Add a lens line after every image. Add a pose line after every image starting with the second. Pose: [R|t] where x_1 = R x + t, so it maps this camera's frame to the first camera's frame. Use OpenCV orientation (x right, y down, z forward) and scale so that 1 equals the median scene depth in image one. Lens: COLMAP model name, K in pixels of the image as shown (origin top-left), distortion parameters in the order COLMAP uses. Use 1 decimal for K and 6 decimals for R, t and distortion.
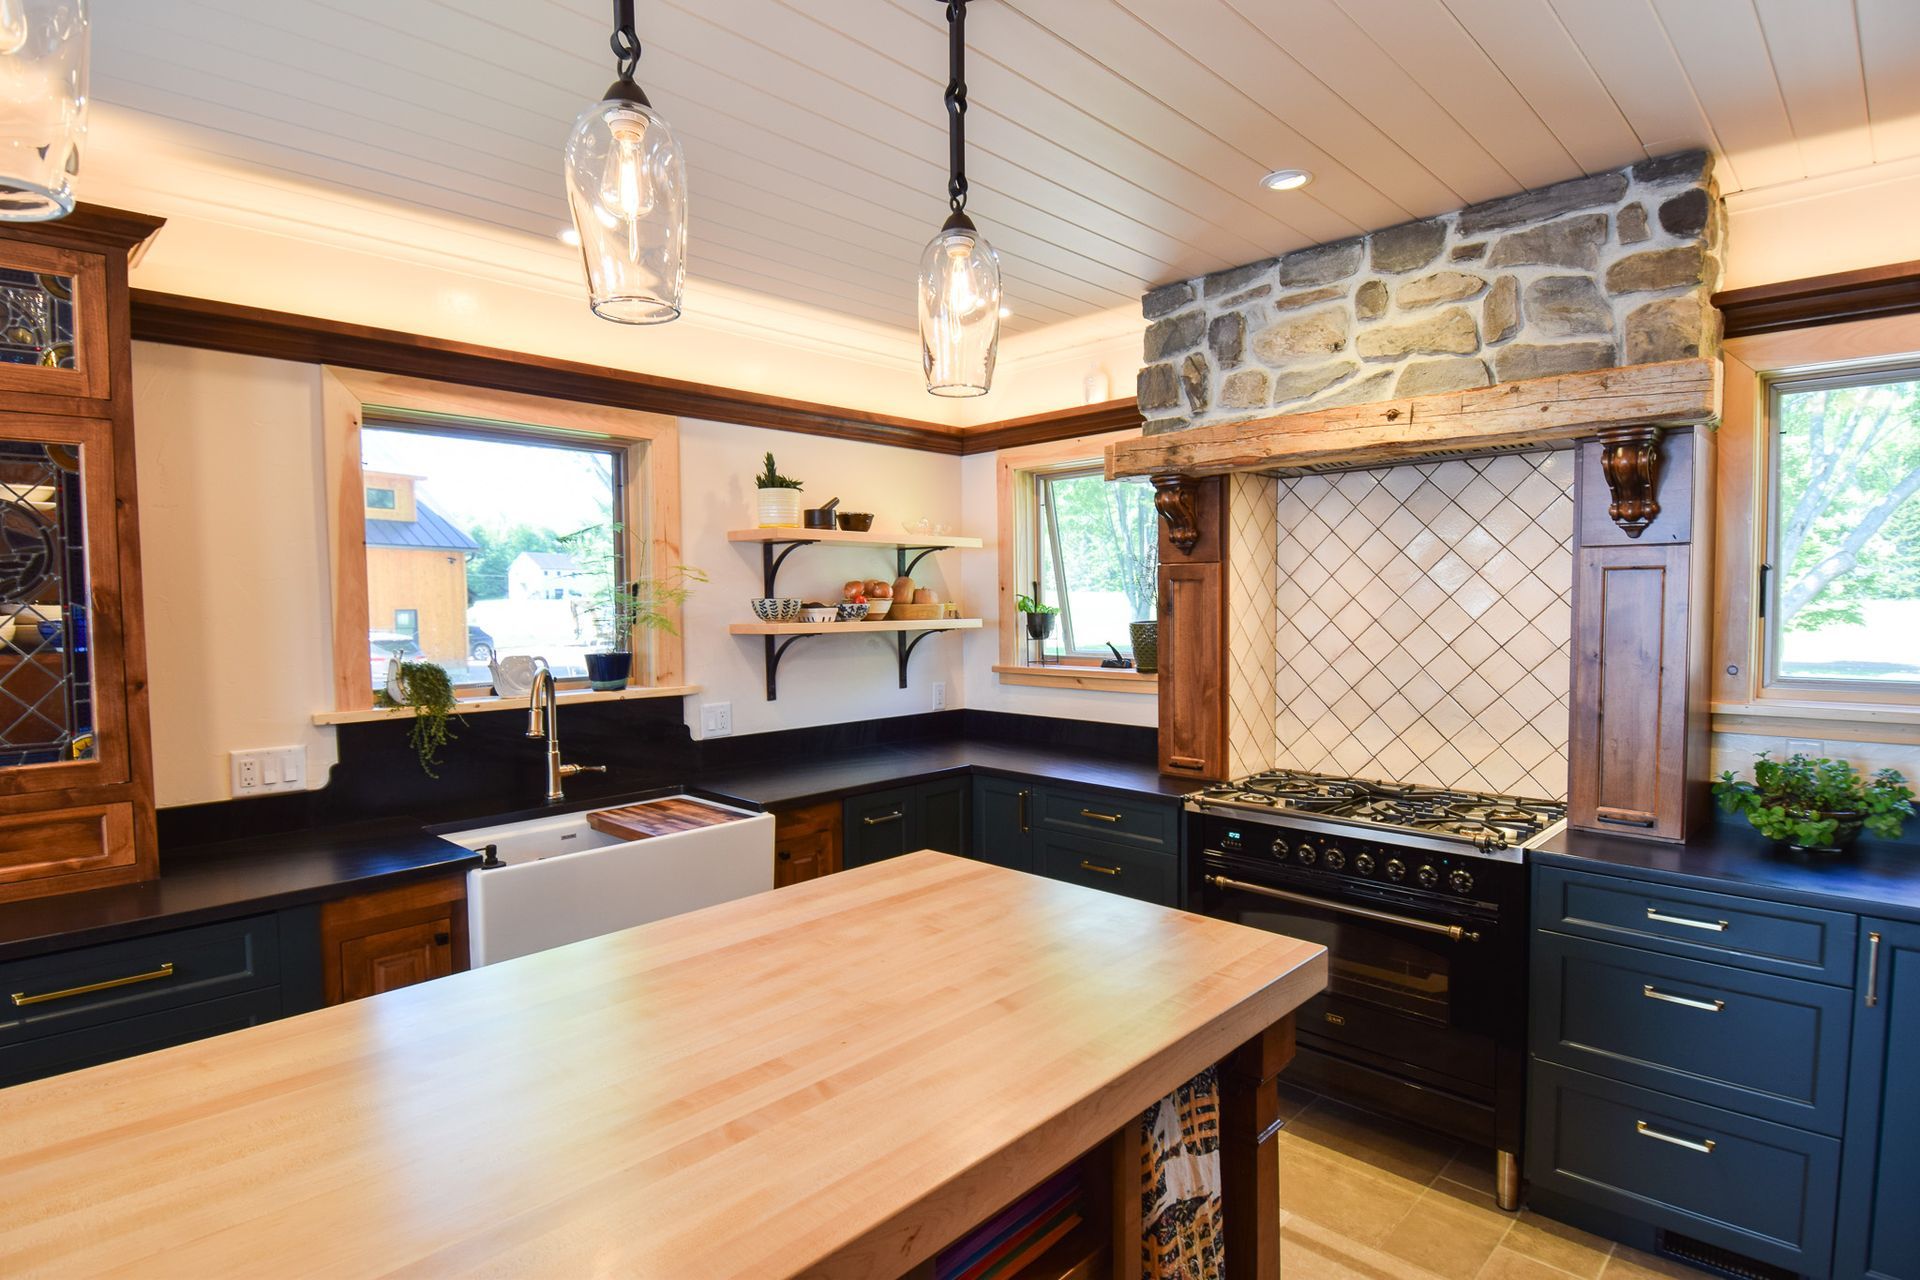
lens RADIAL K [[992.7, 0, 954.8], [0, 992.7, 656.0], [0, 0, 1]] dist [0.056195, -0.062432]
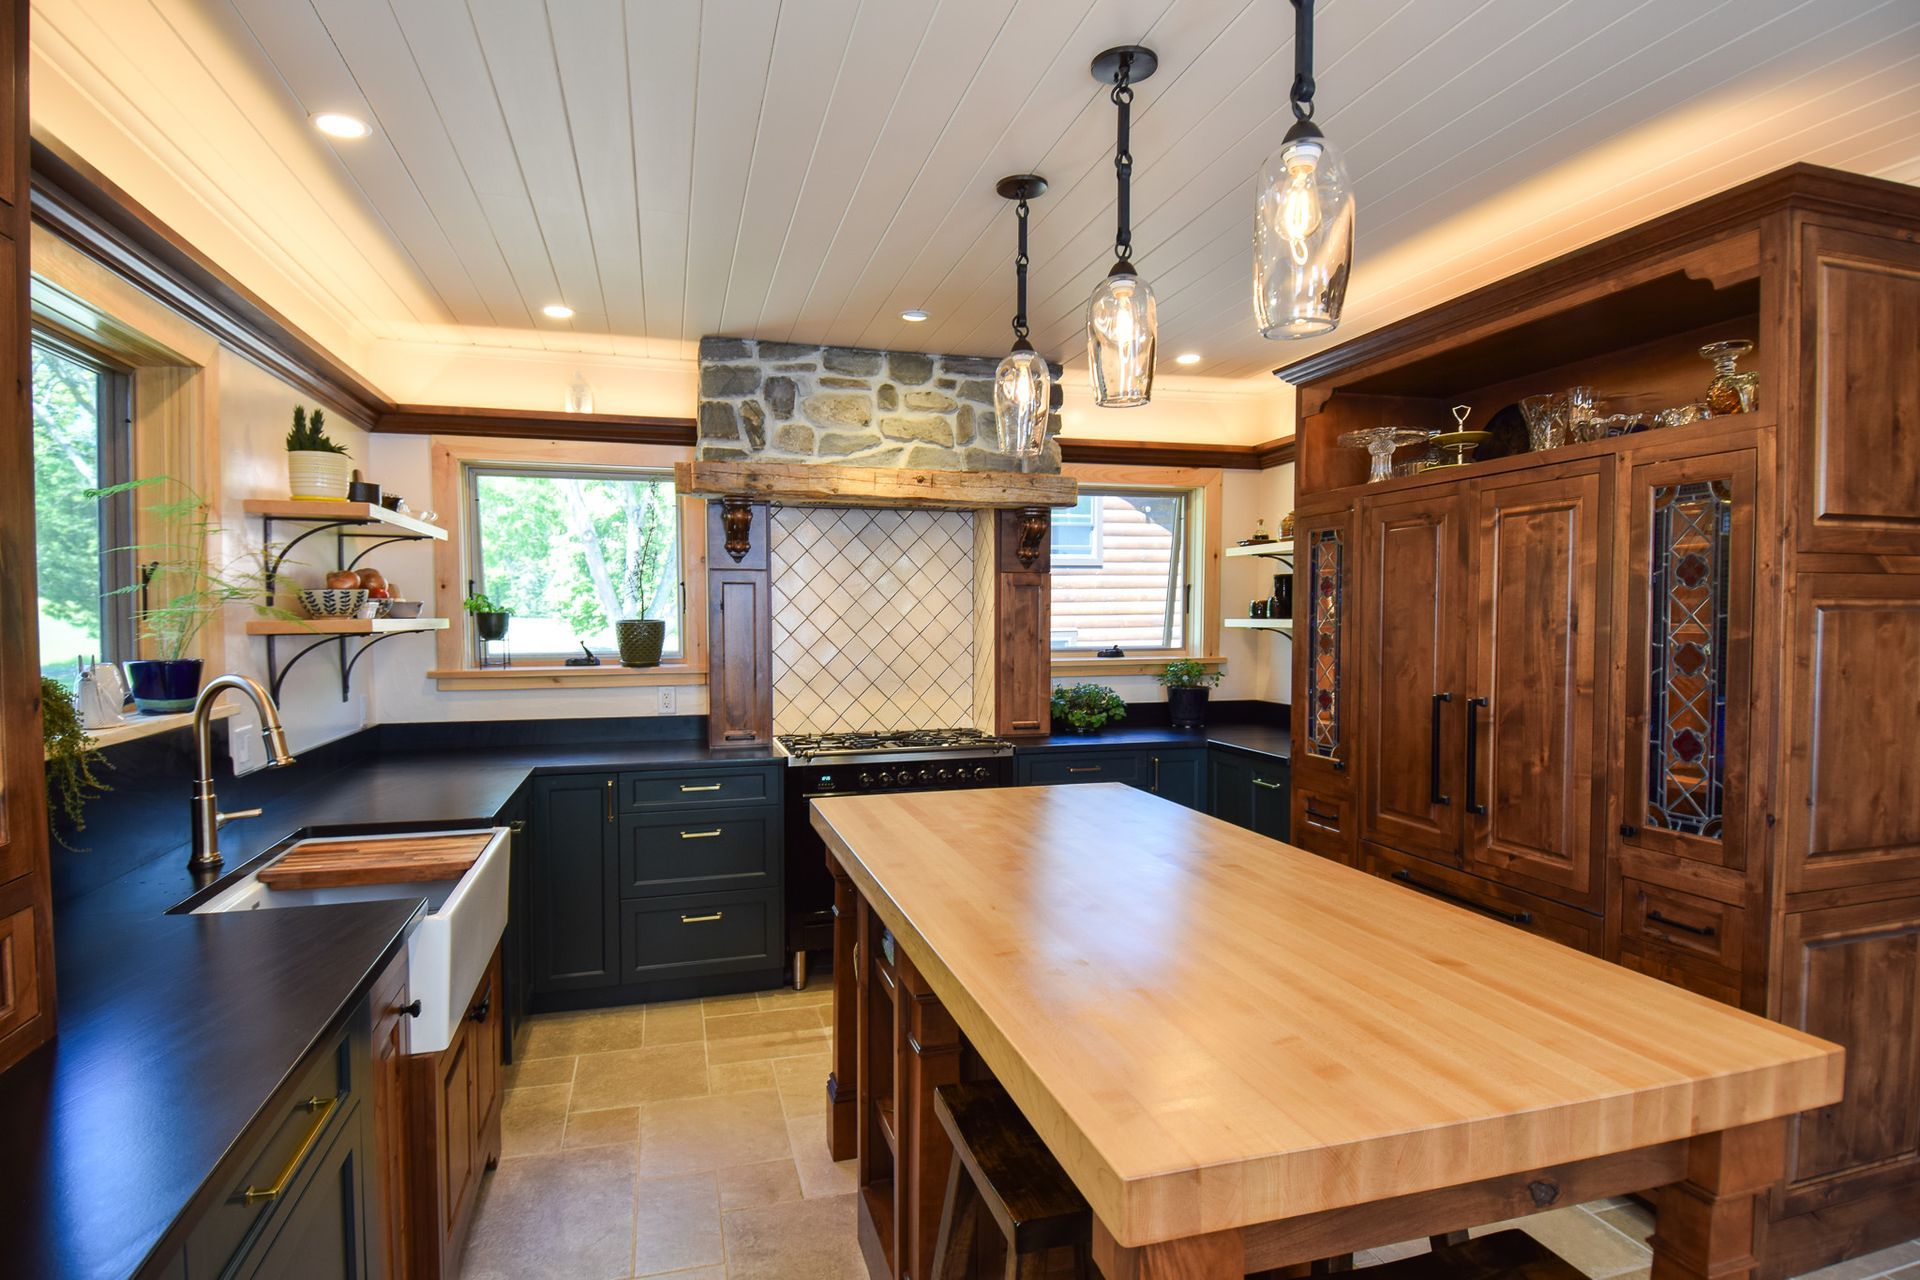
lens RADIAL K [[1002.6, 0, 954.7], [0, 1002.6, 657.5], [0, 0, 1]] dist [0.058430, -0.064842]
pose [[0.497627, -0.030044, 0.866870, -0.772188], [0.045701, 0.998920, 0.008386, 0.016732], [-0.866186, 0.035444, 0.498463, 0.184039]]
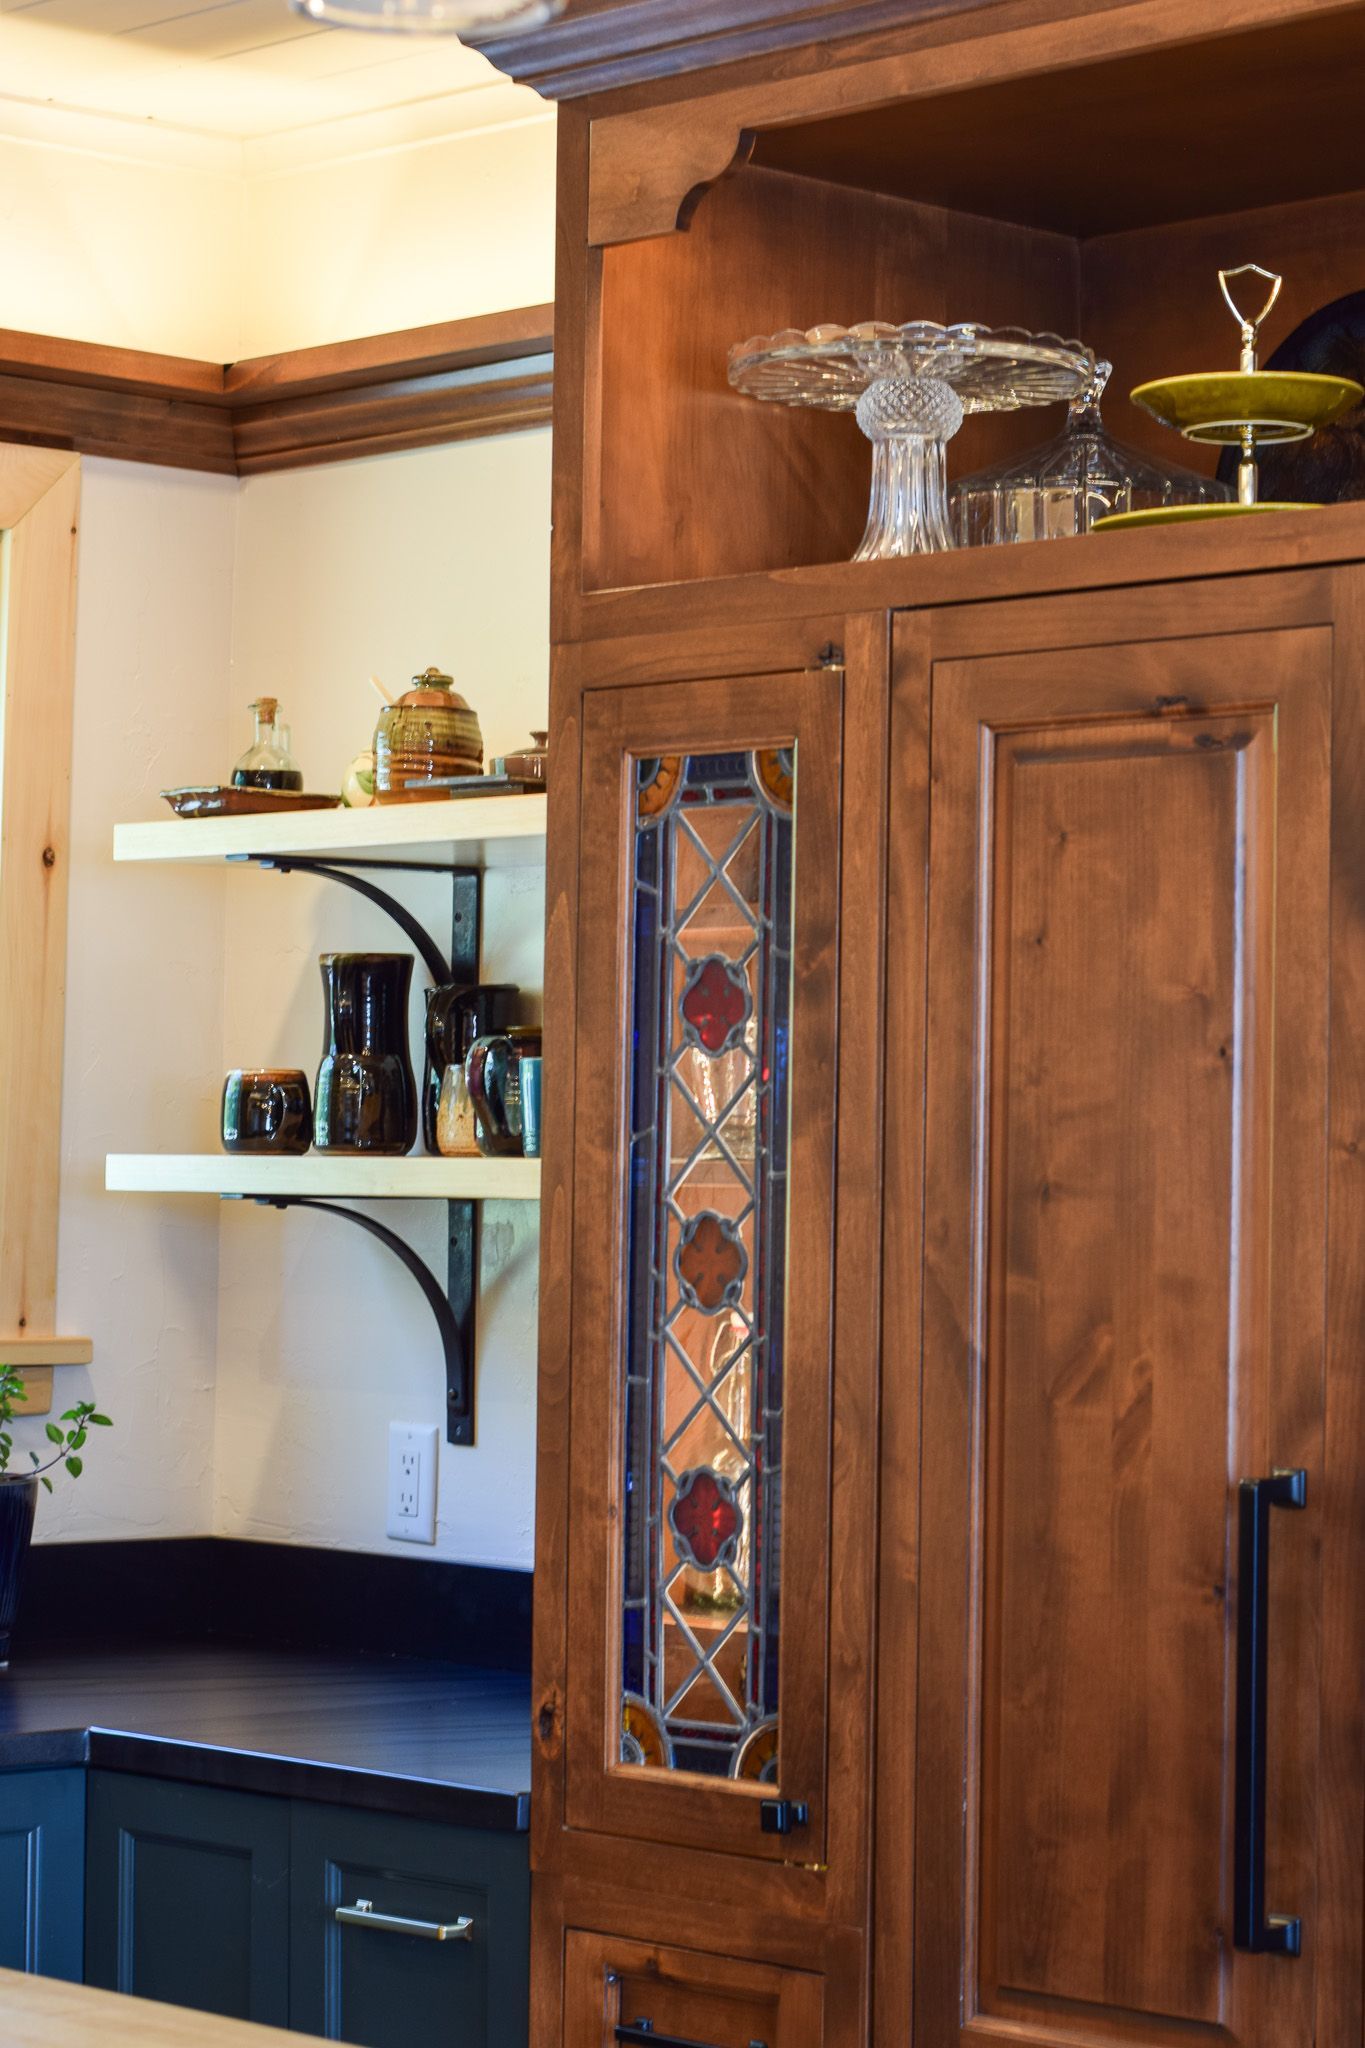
lens RADIAL K [[4672.6, 0, 690.9], [0, 4672.6, 1029.1], [0, 0, 1]] dist [-0.093131, -0.140214]
pose [[0.028656, 0.041305, 0.998736, -0.736338], [0.039961, 0.998300, -0.042433, 0.021456], [-0.998790, 0.041126, 0.026956, 0.369161]]
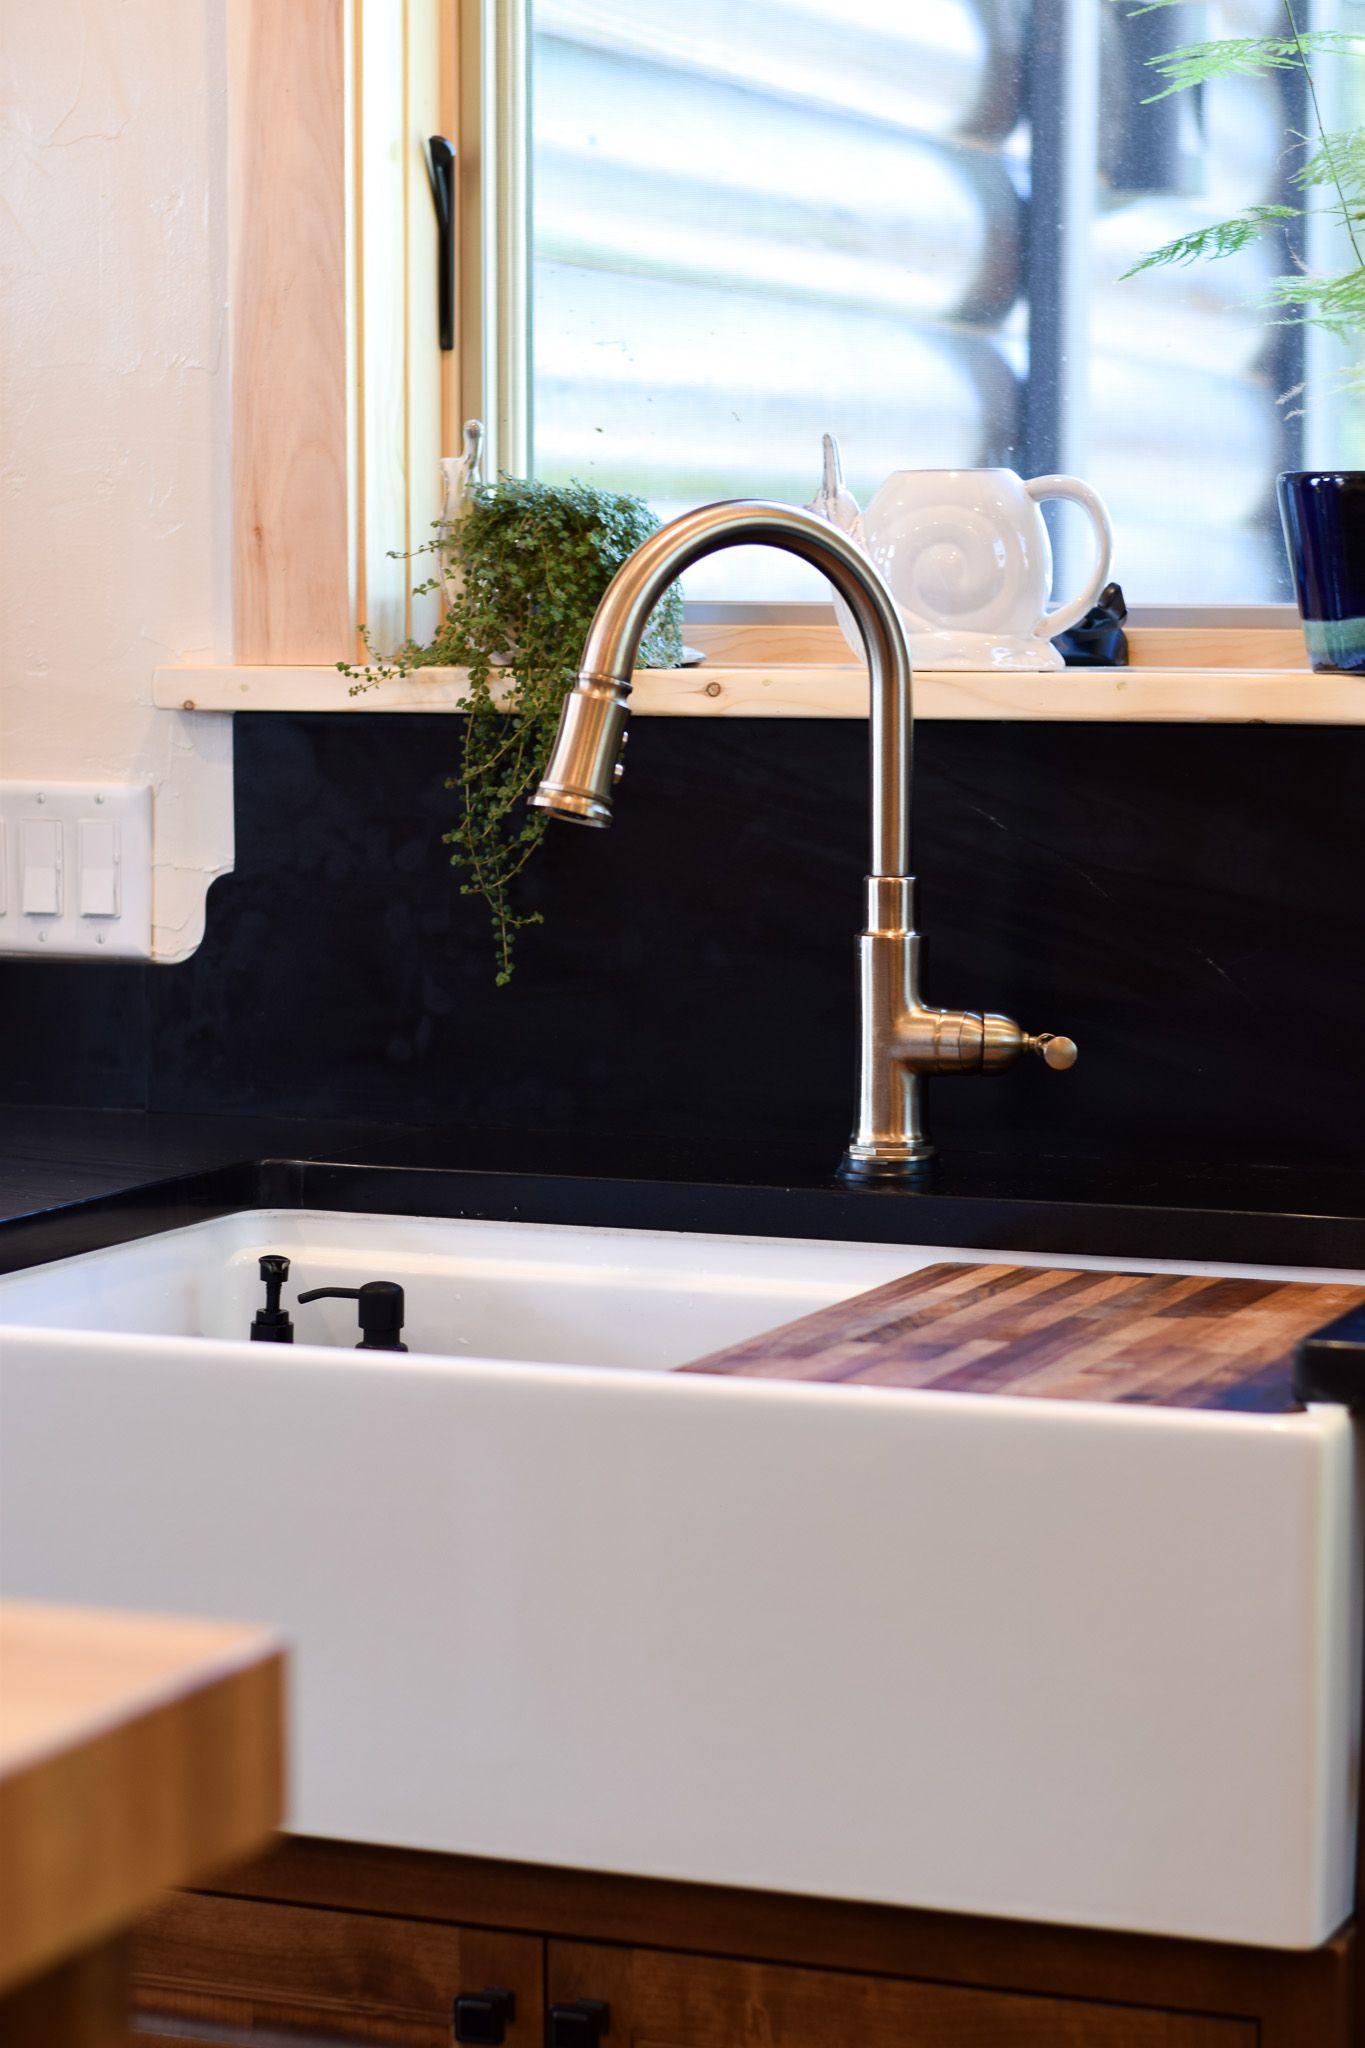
lens RADIAL K [[4543.4, 0, 682.5], [0, 4543.4, 1024.0], [0, 0, 1]] dist [-0.105384, 0.019984]
pose [[0.364495, 0.097061, -0.926133, 0.443235], [-0.058113, 0.994985, 0.081405, 0.042683], [0.929390, 0.024149, 0.368308, 0.636535]]
